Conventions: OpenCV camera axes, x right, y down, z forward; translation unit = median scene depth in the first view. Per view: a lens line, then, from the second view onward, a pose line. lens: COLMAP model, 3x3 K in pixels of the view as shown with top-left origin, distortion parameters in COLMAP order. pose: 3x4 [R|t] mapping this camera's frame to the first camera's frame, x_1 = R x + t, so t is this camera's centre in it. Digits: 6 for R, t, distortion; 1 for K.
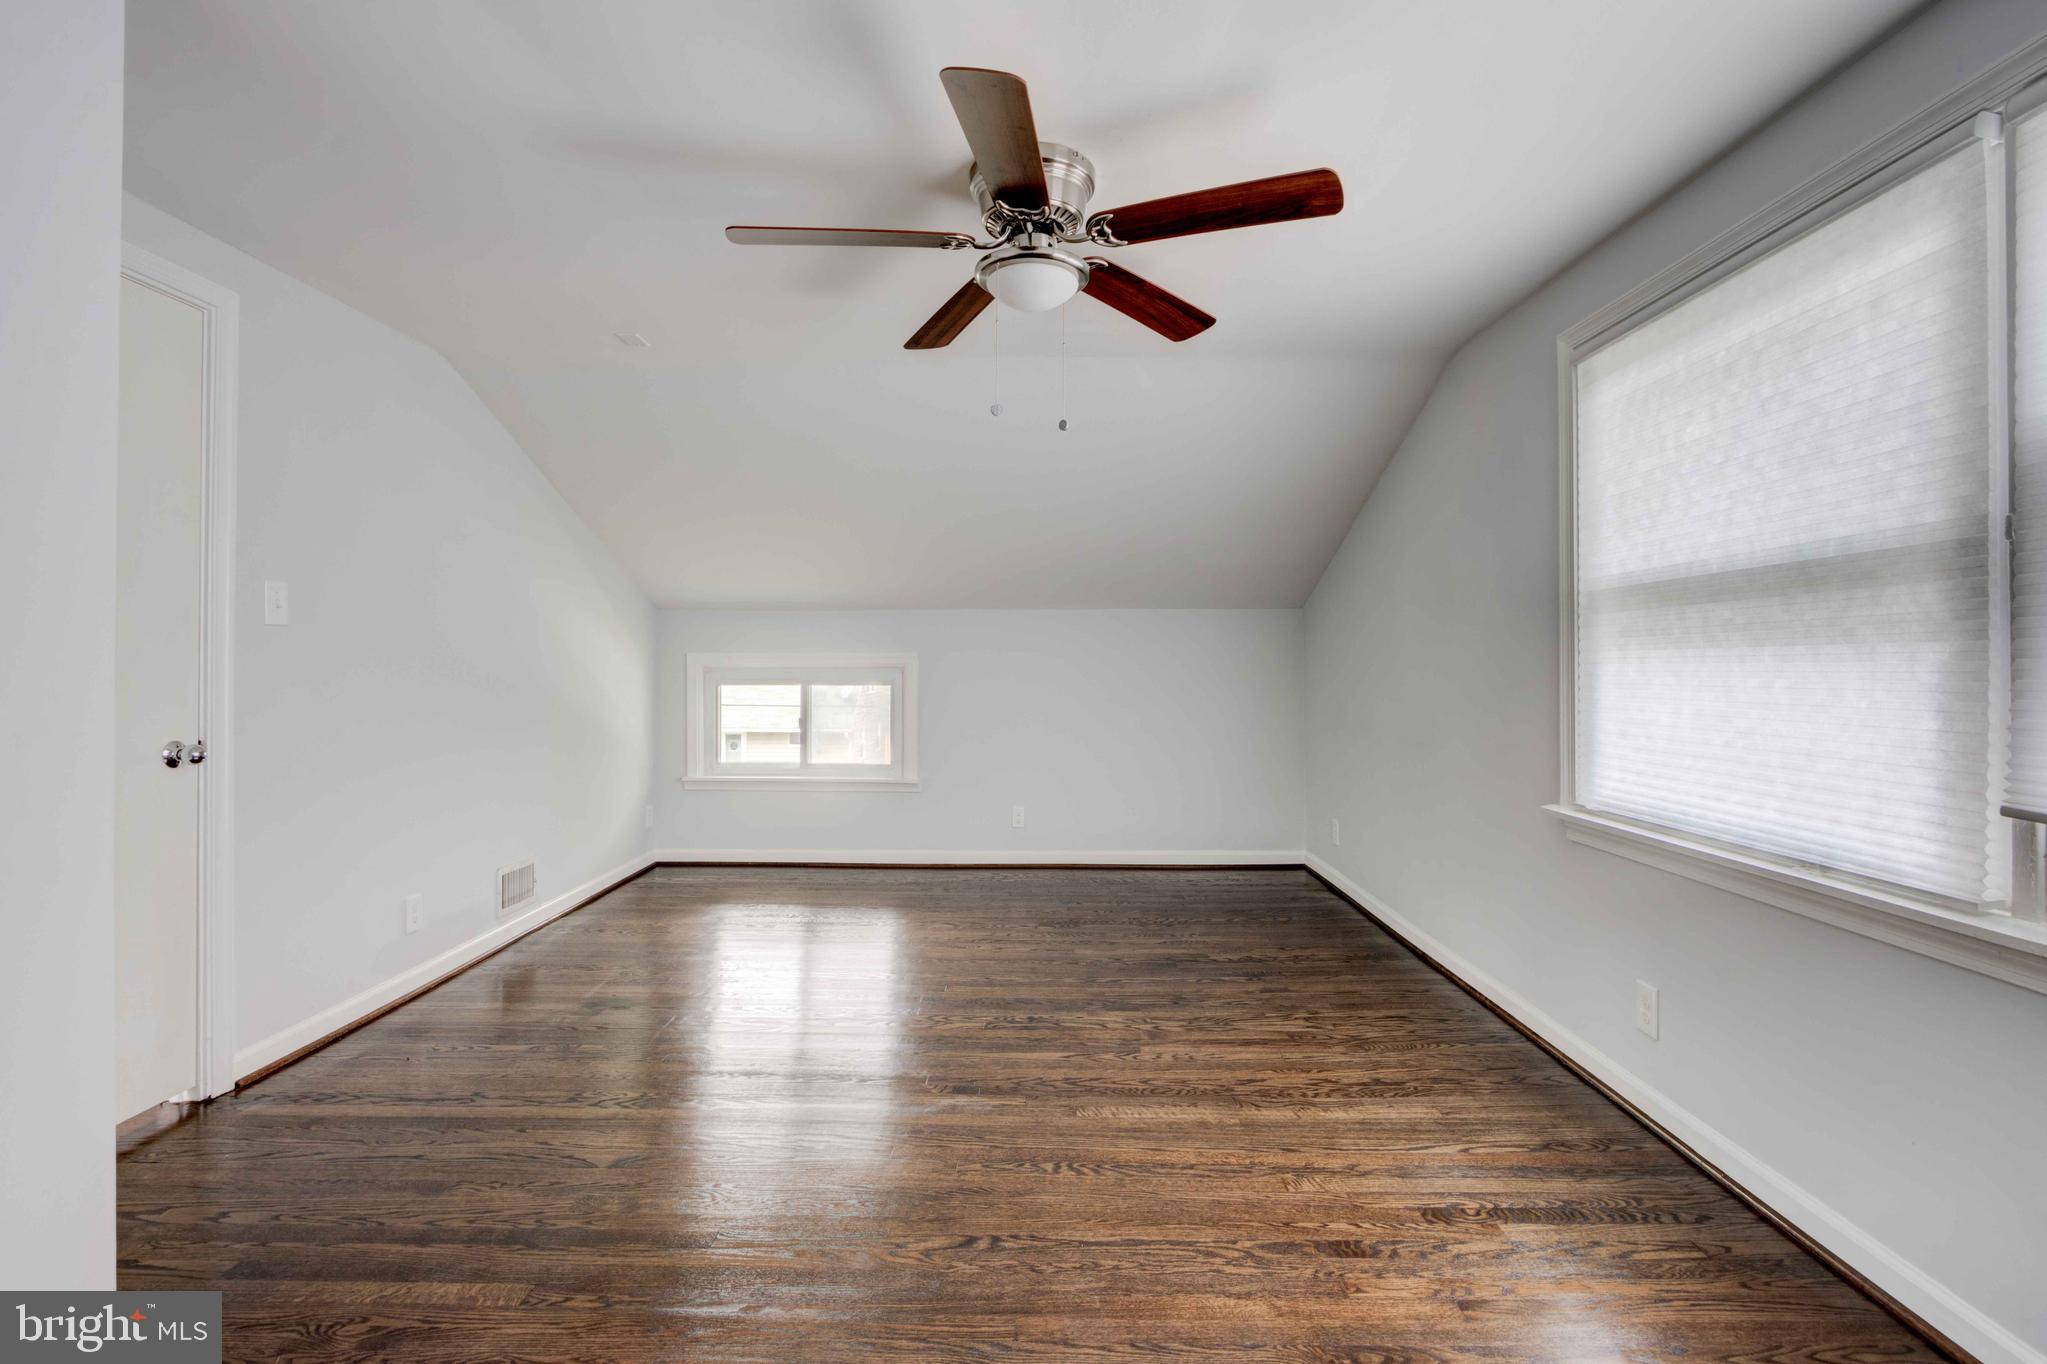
lens RADIAL K [[958.8, 0, 1037.3], [0, 958.8, 666.3], [0, 0, 1]] dist [-0.017861, 0.002969]
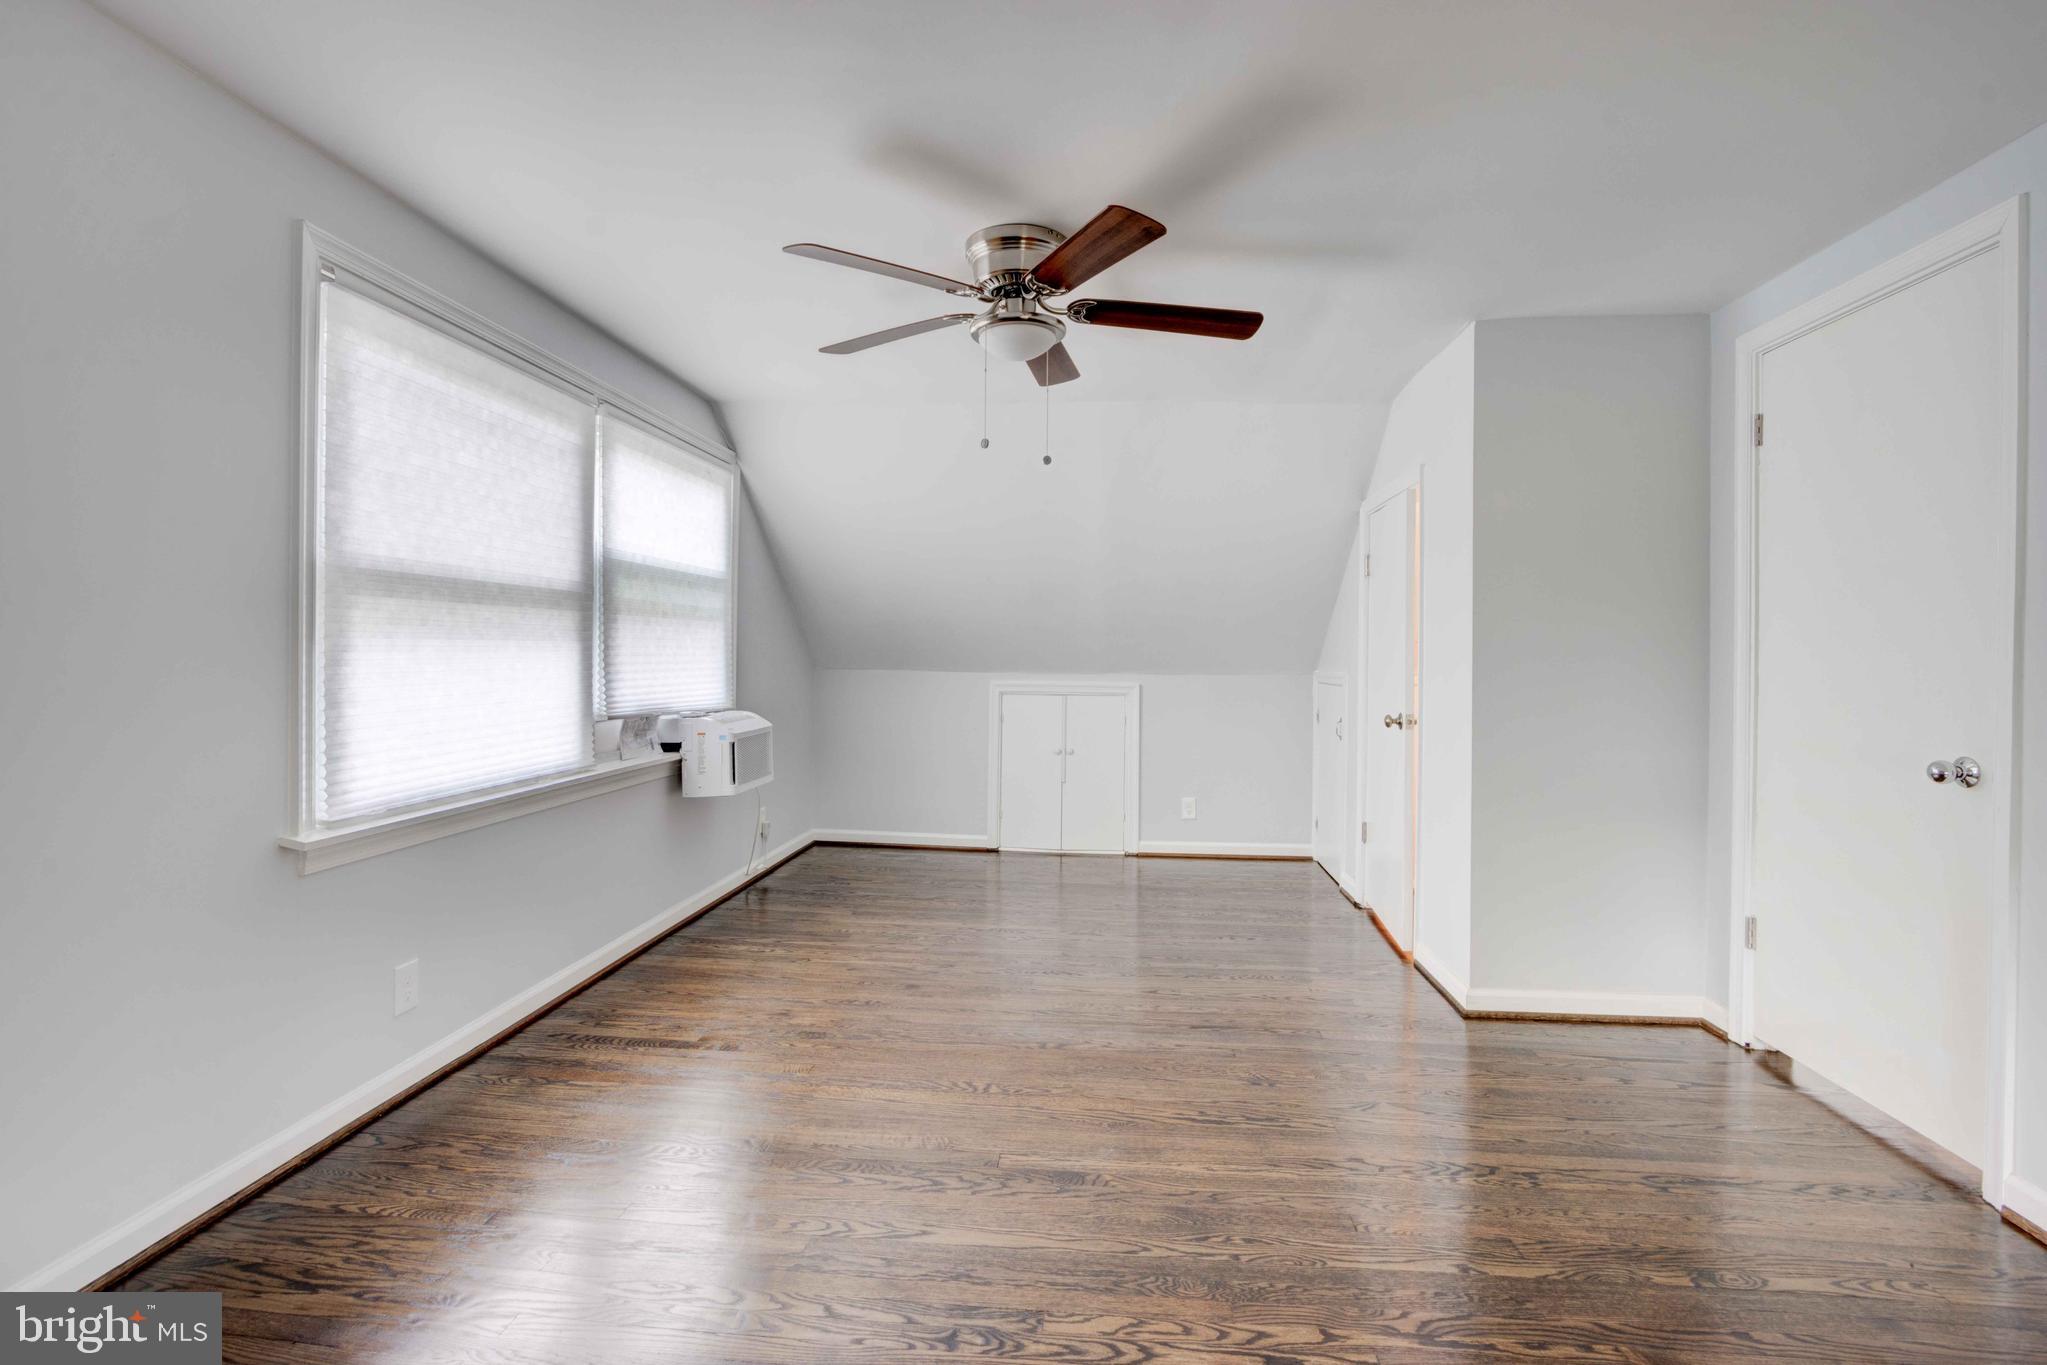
lens RADIAL K [[958.8, 0, 1026.2], [0, 958.8, 671.1], [0, 0, 1]] dist [-0.017861, 0.002969]
pose [[-0.995777, -0.011545, 0.091072, -0.126030], [-0.009795, 0.999759, 0.019636, -0.008950], [-0.091277, 0.018661, -0.995651, 2.119556]]
